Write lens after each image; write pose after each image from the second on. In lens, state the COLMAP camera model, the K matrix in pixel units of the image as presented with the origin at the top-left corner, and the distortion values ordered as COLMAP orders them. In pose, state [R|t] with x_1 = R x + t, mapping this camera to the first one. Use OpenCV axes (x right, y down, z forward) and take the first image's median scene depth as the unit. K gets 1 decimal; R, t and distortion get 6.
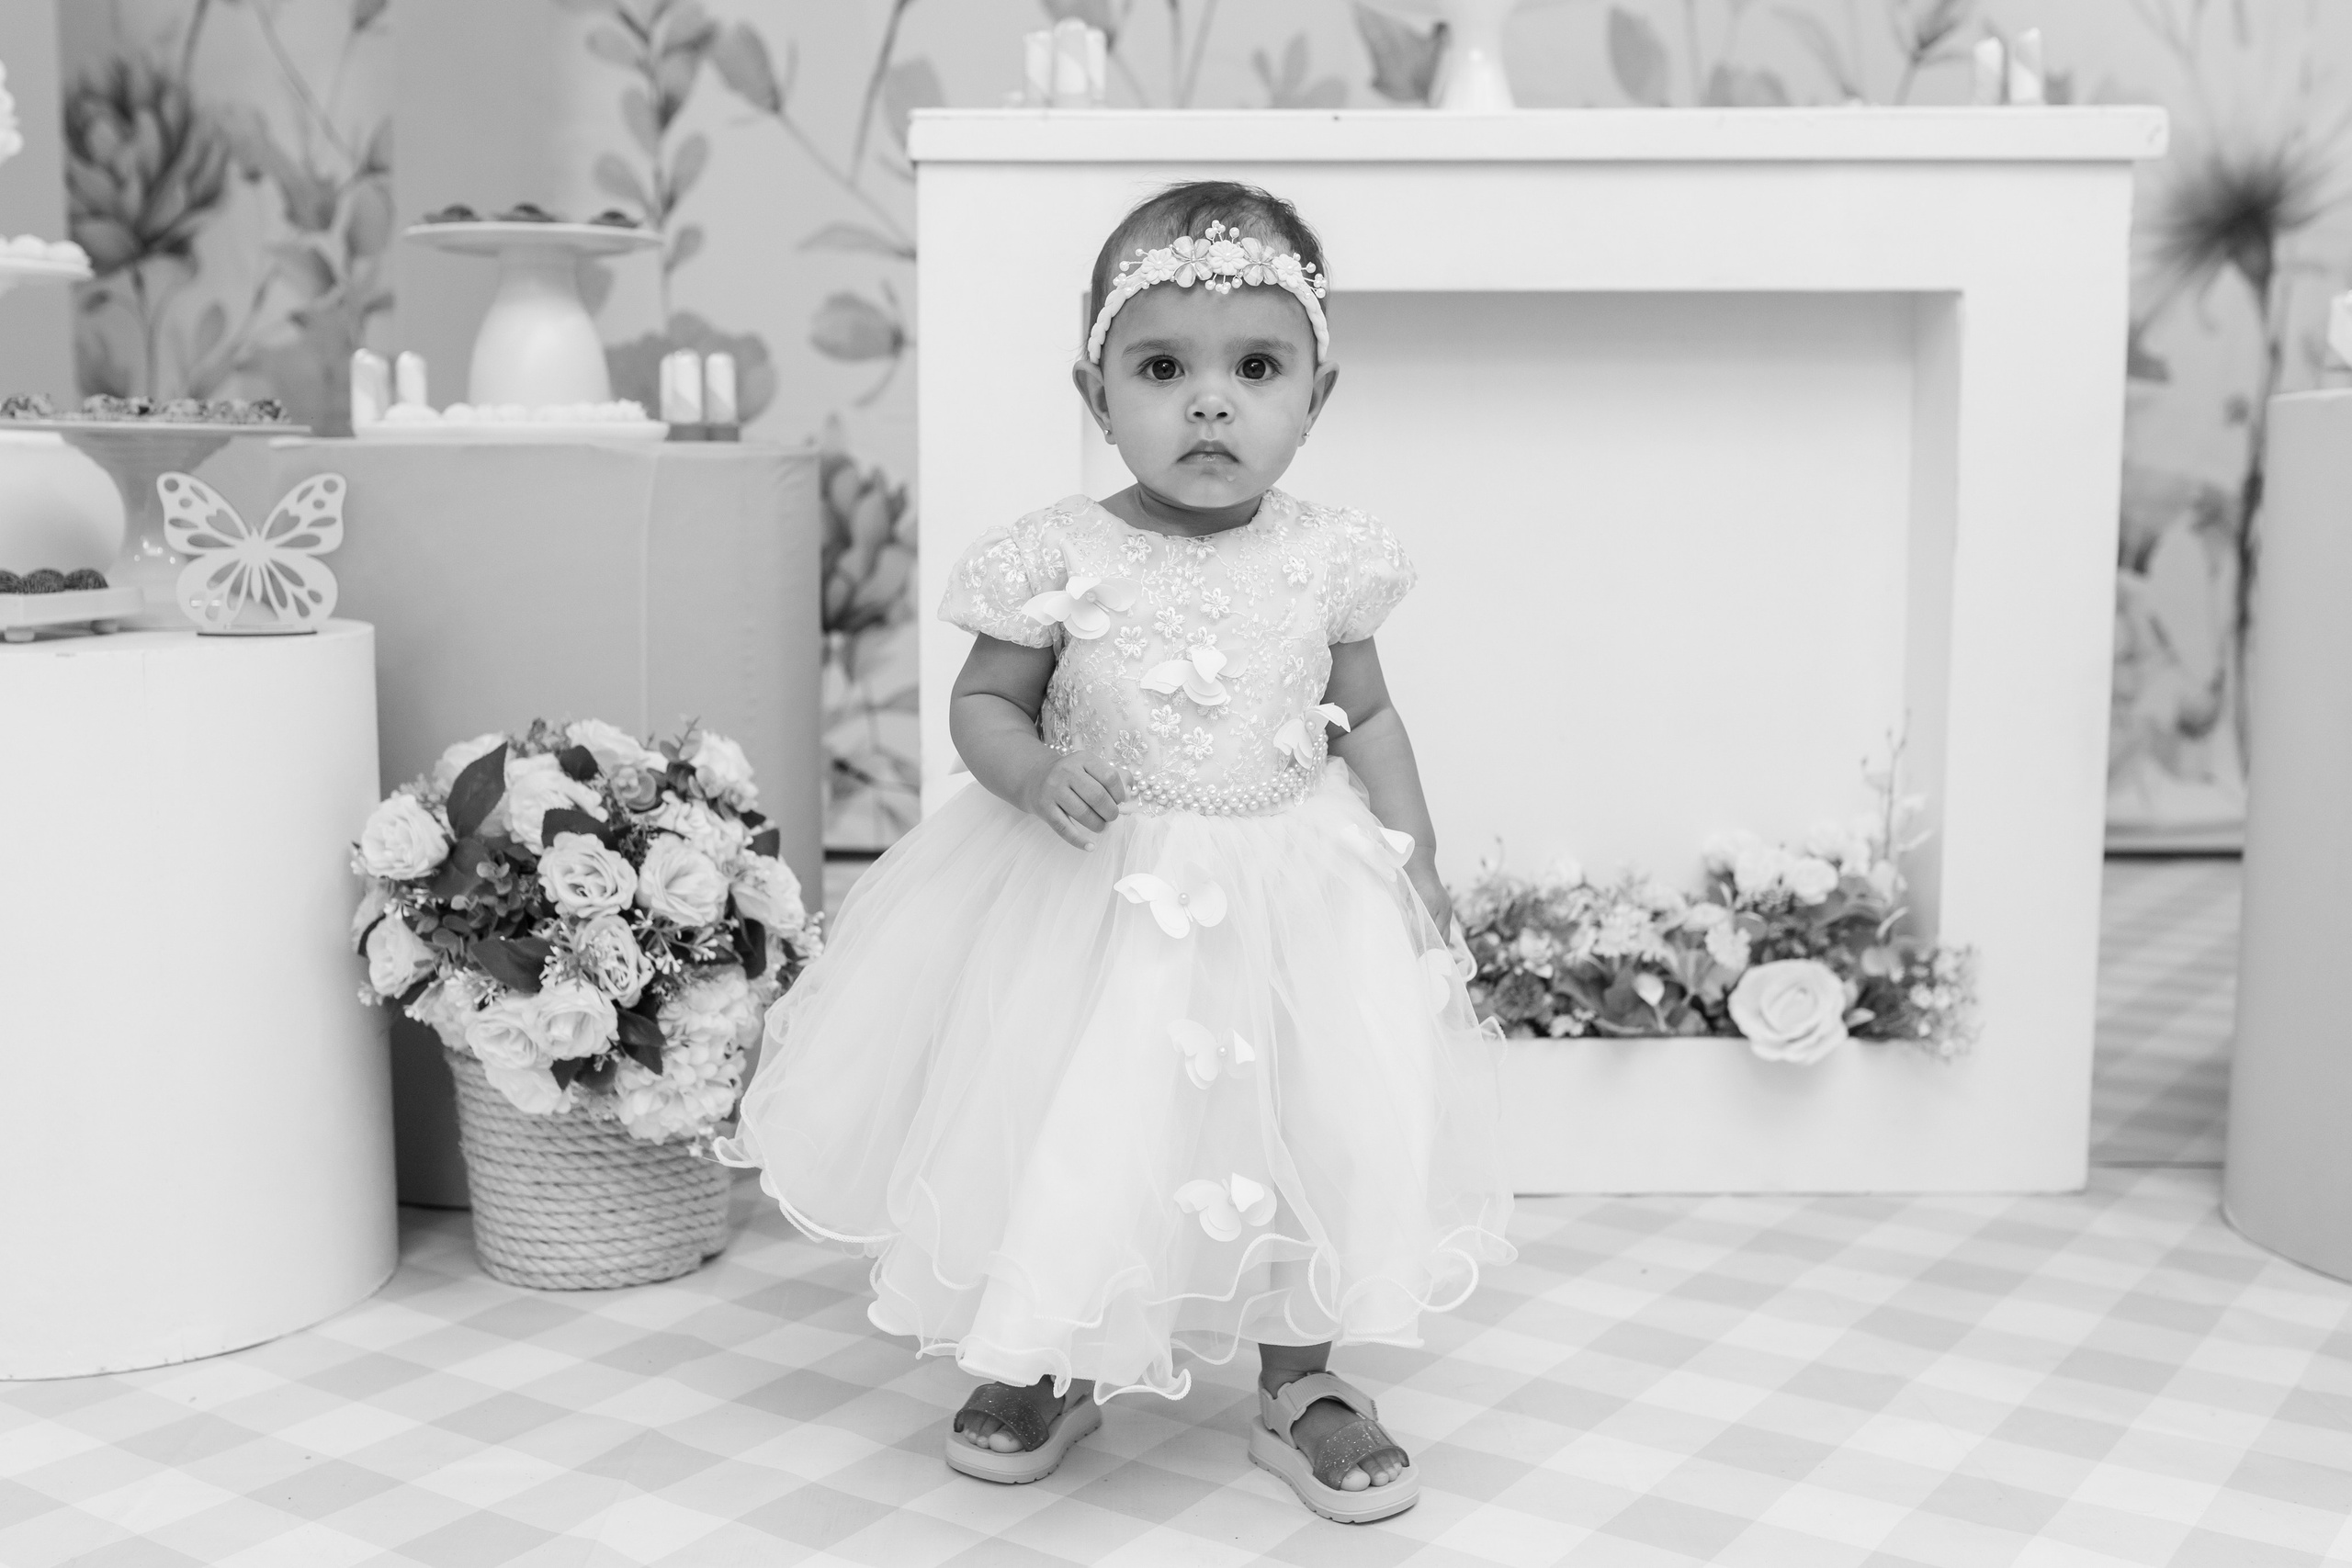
lens RADIAL K [[2152.2, 0, 1108.8], [0, 2152.2, 867.1], [0, 0, 1]] dist [-0.007704, -0.006199]
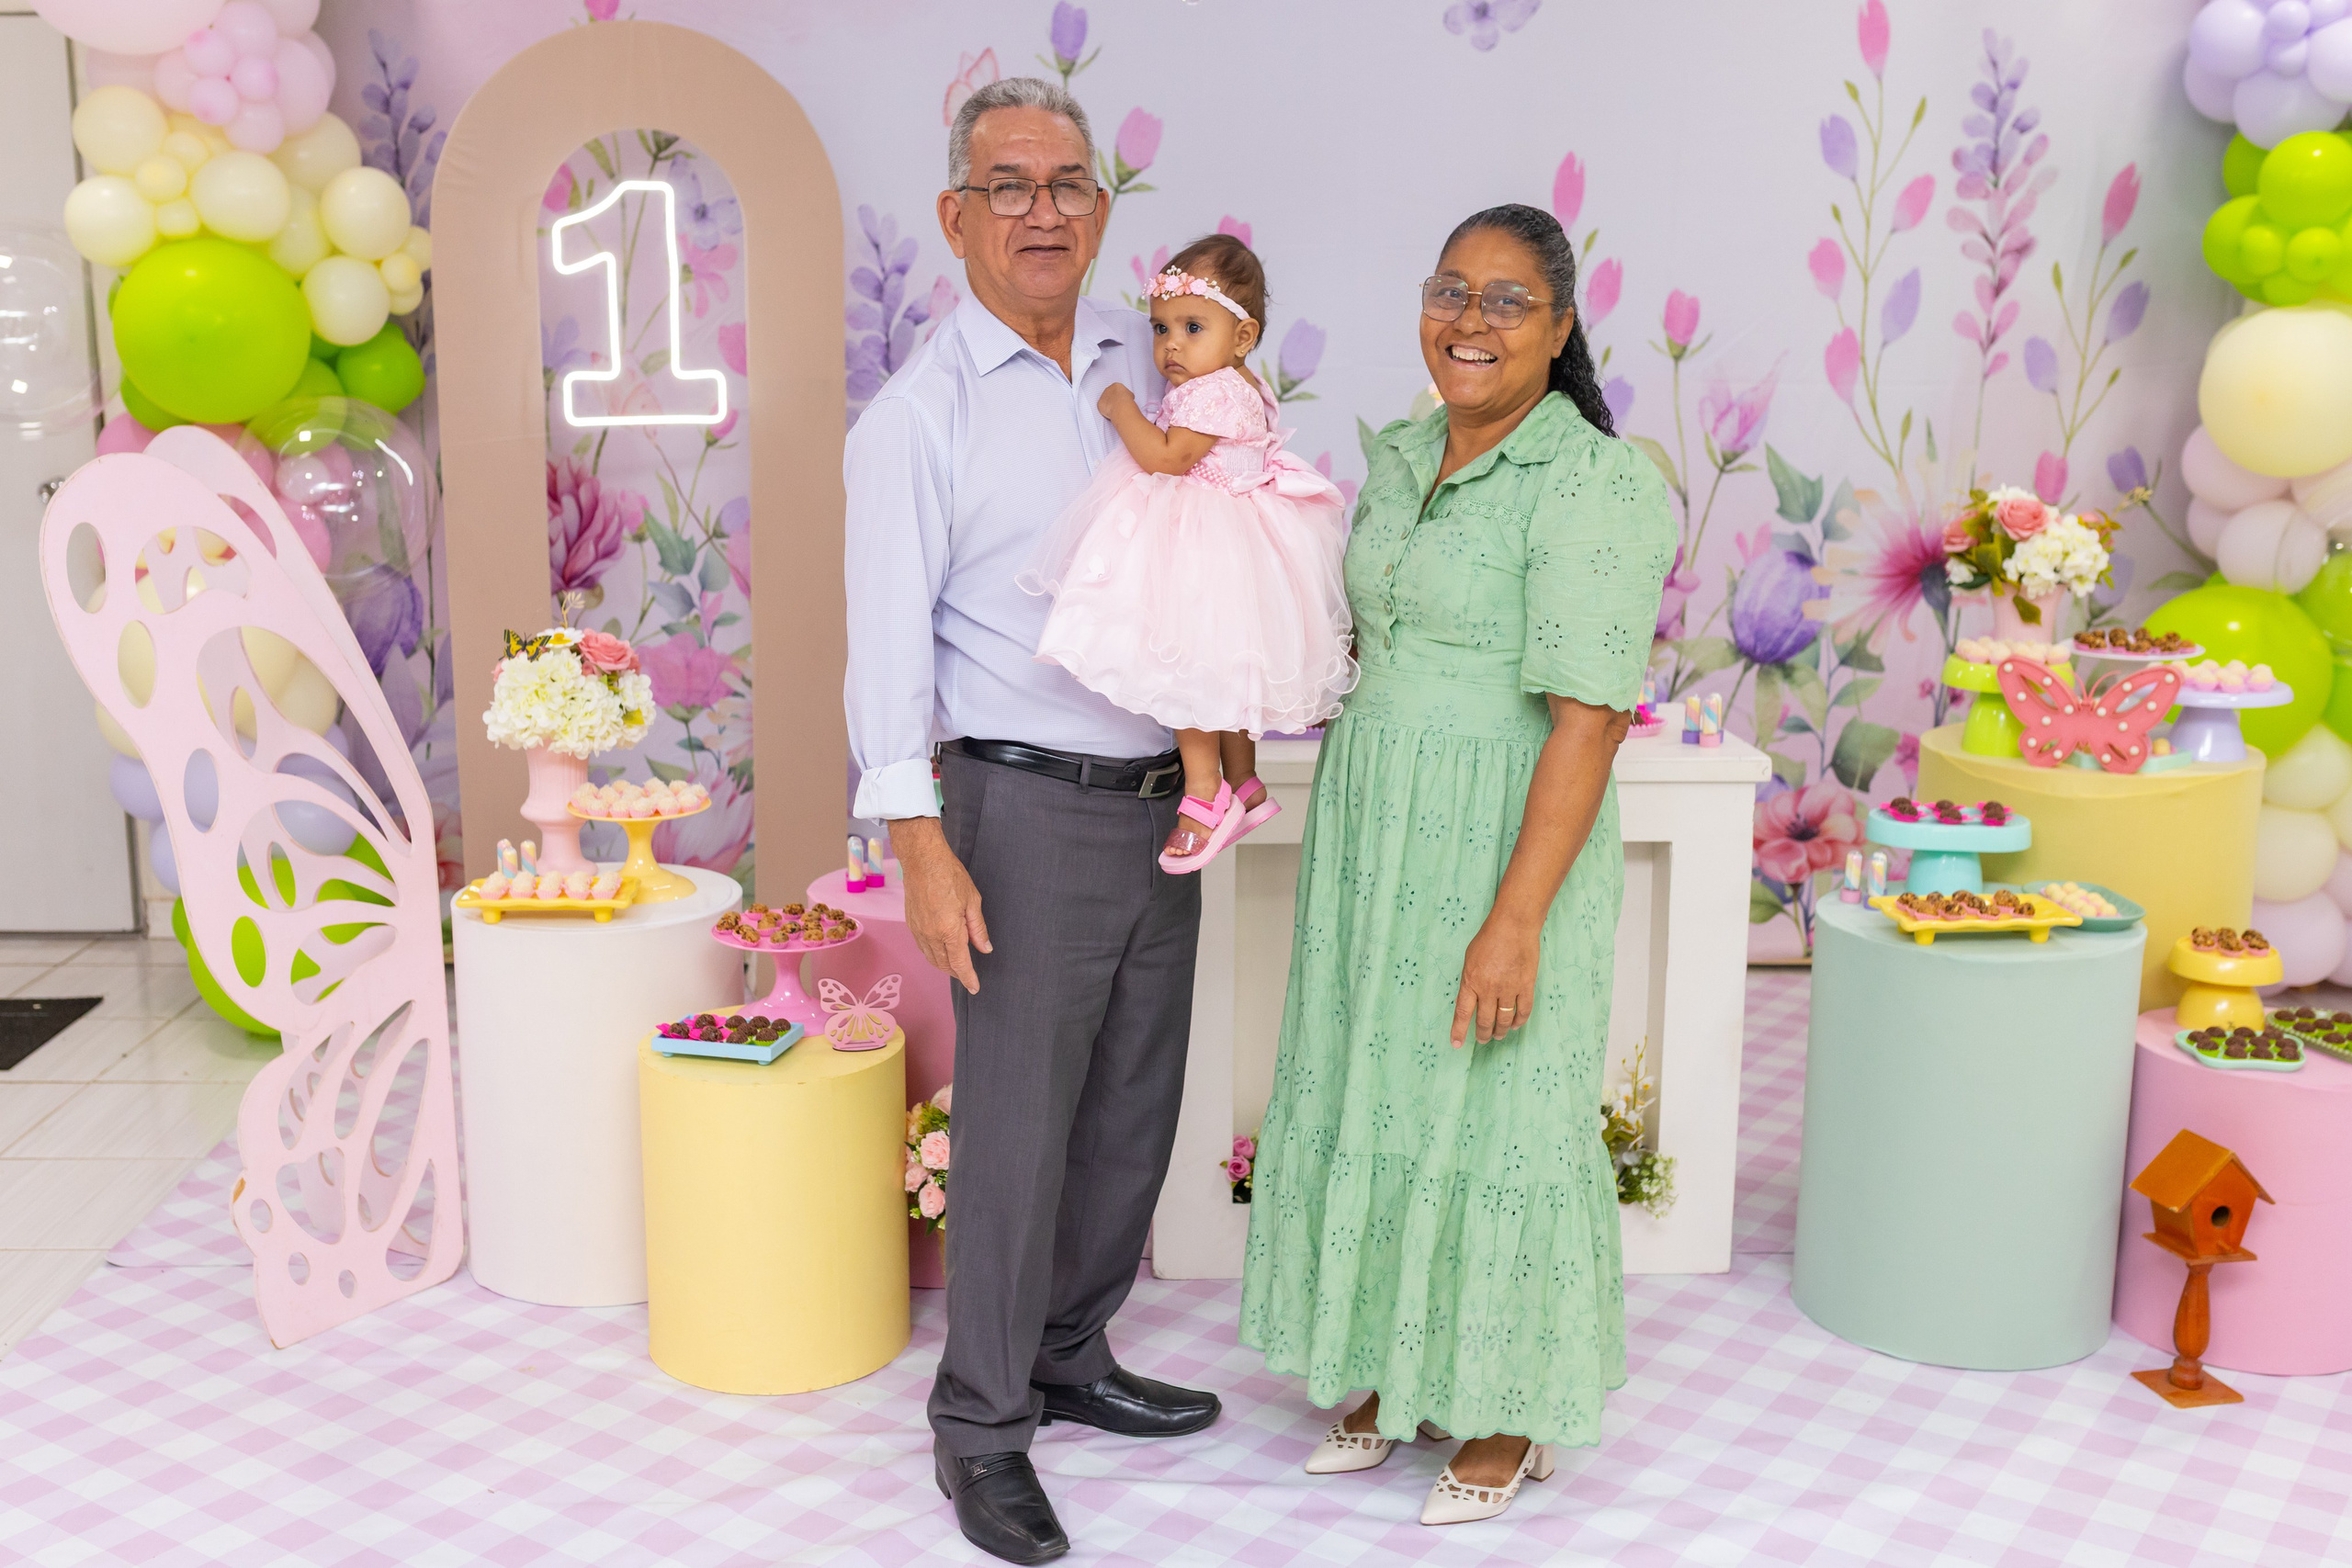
lens RADIAL K [[2080.4, 0, 1135.7], [0, 2080.4, 812.3], [0, 0, 1]] dist [-0.009505, -0.007715]
pose [[0.999841, -0.004698, 0.017227, -0.145639], [0.003537, 0.997757, 0.066850, -0.448453], [-0.017502, -0.066778, 0.997614, -0.986497]]
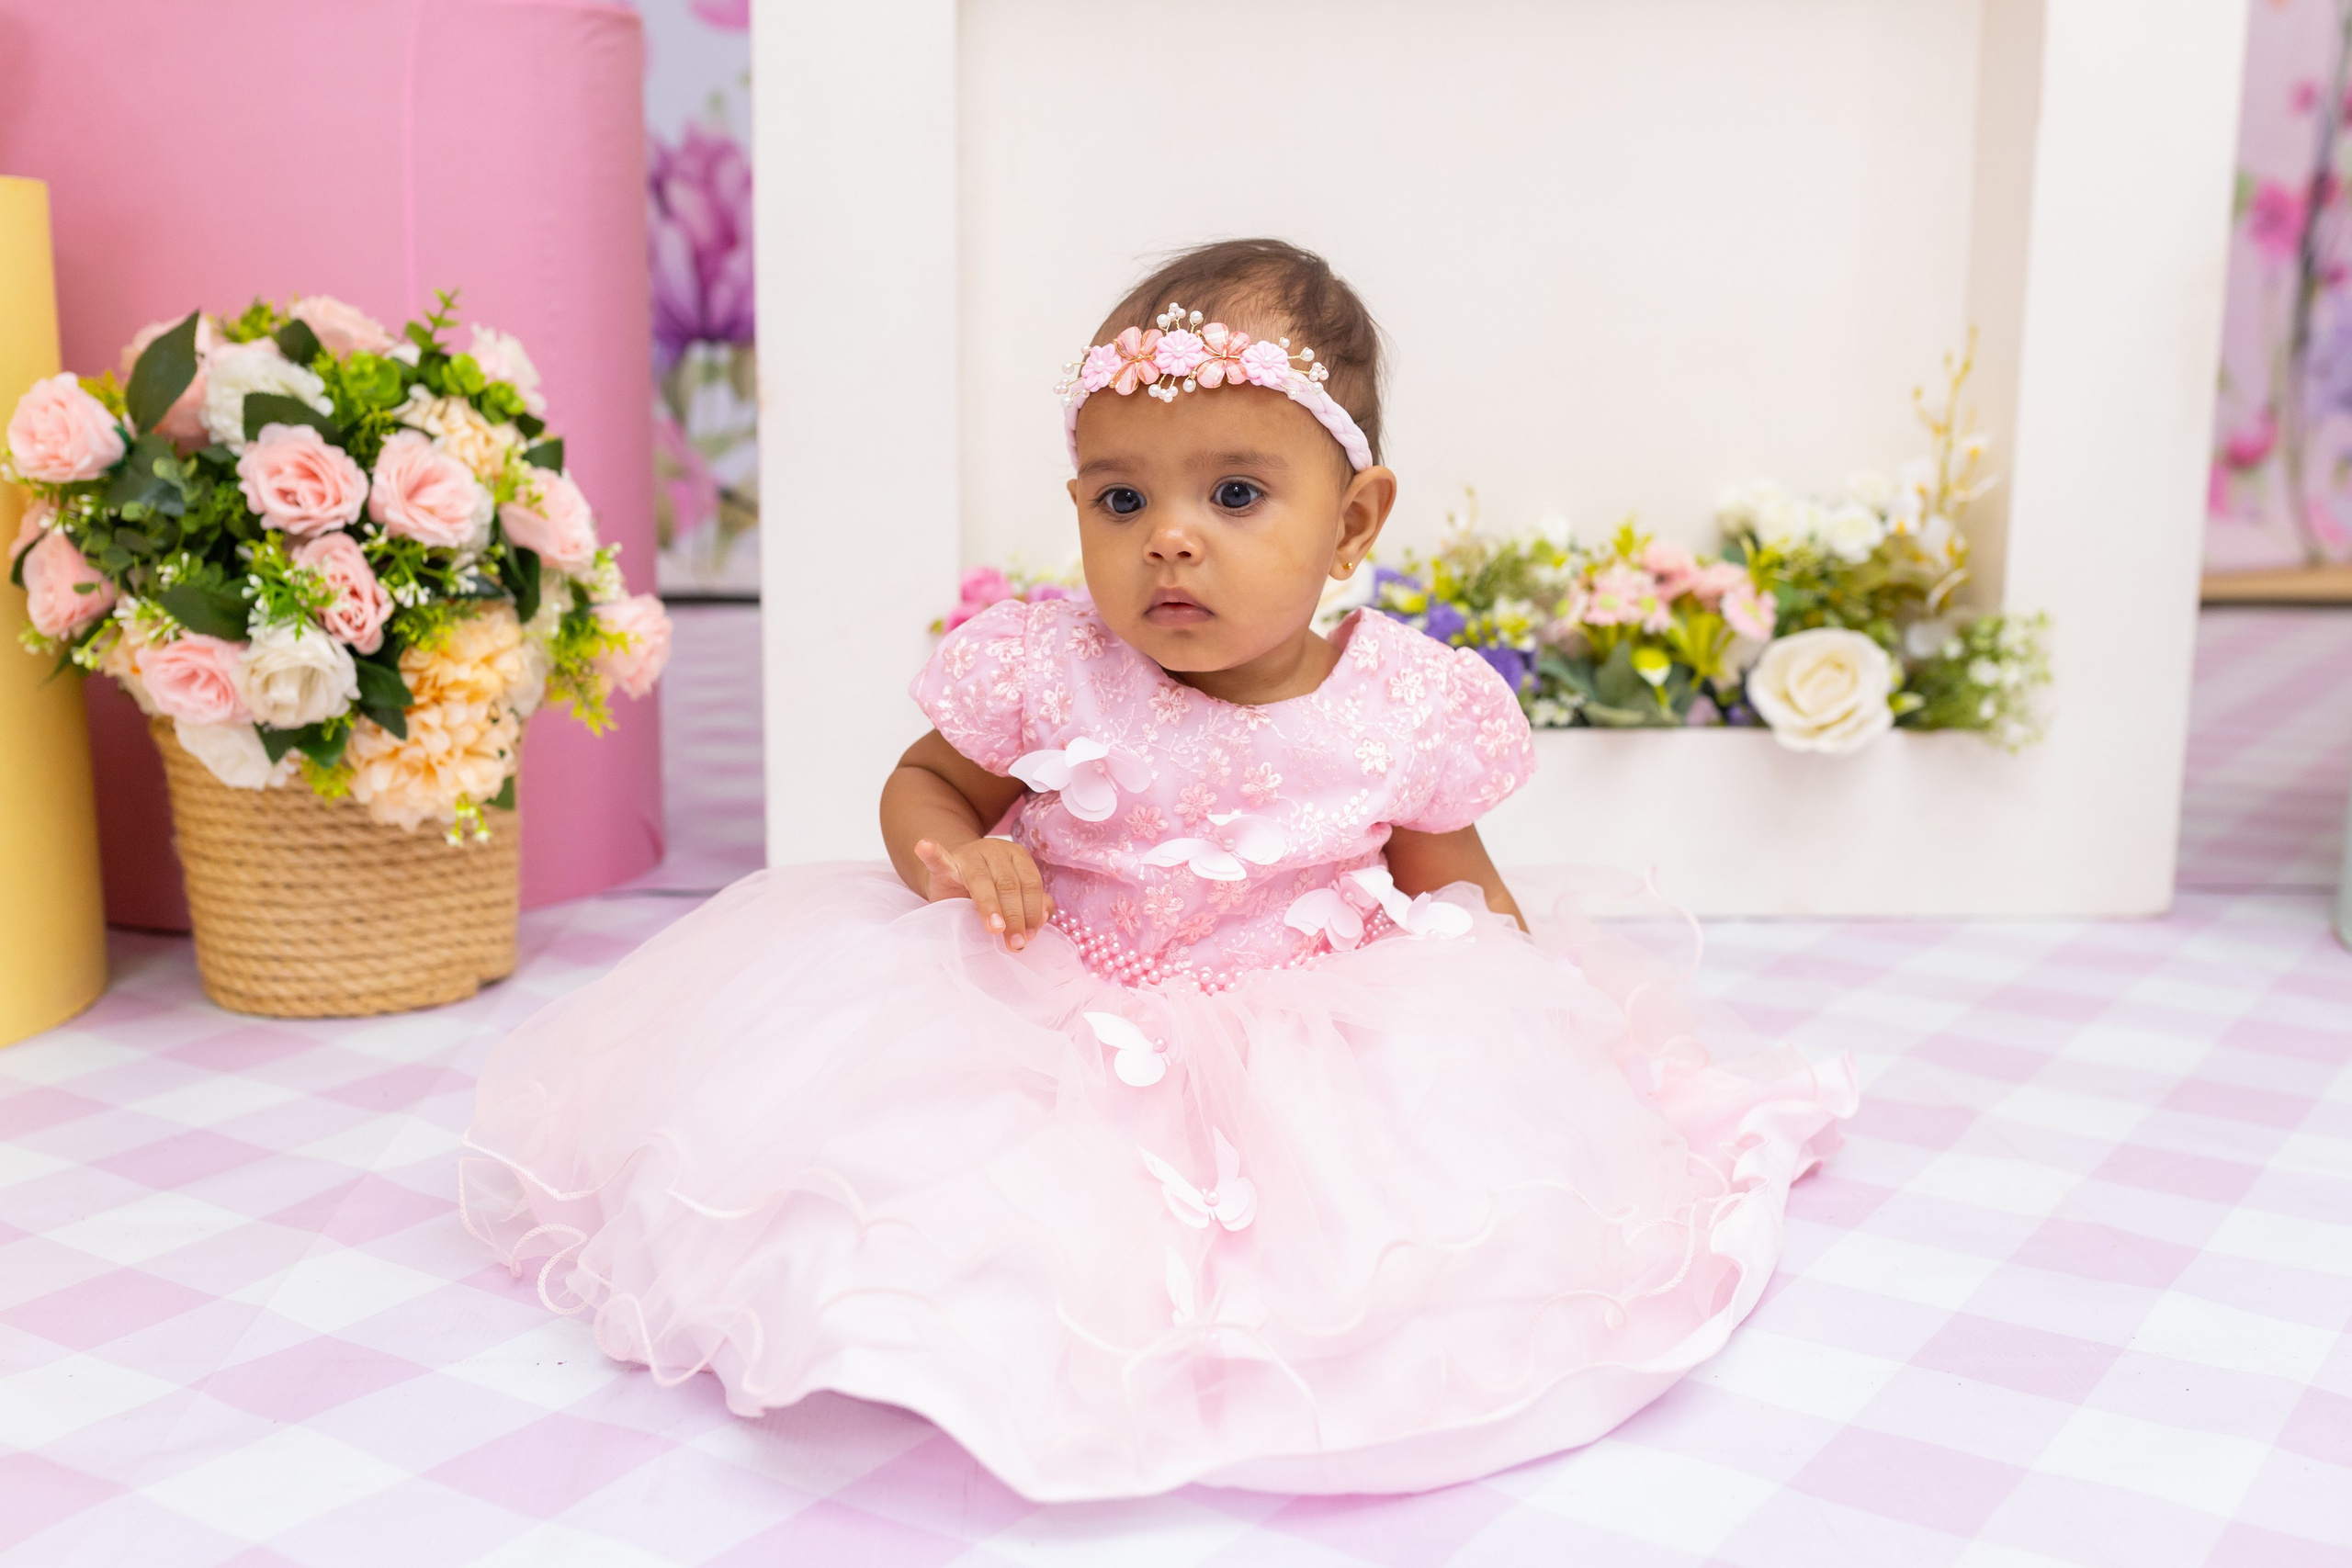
lens RADIAL K [[2152.2, 0, 1100.2], [0, 2152.2, 860.6], [0, 0, 1]] dist [-0.007704, -0.006199]
pose [[0.999891, -0.000274, 0.014757, 0.030752], [-0.000741, 0.997638, 0.068688, 0.079165], [-0.014741, -0.068692, 0.997529, 0.191985]]
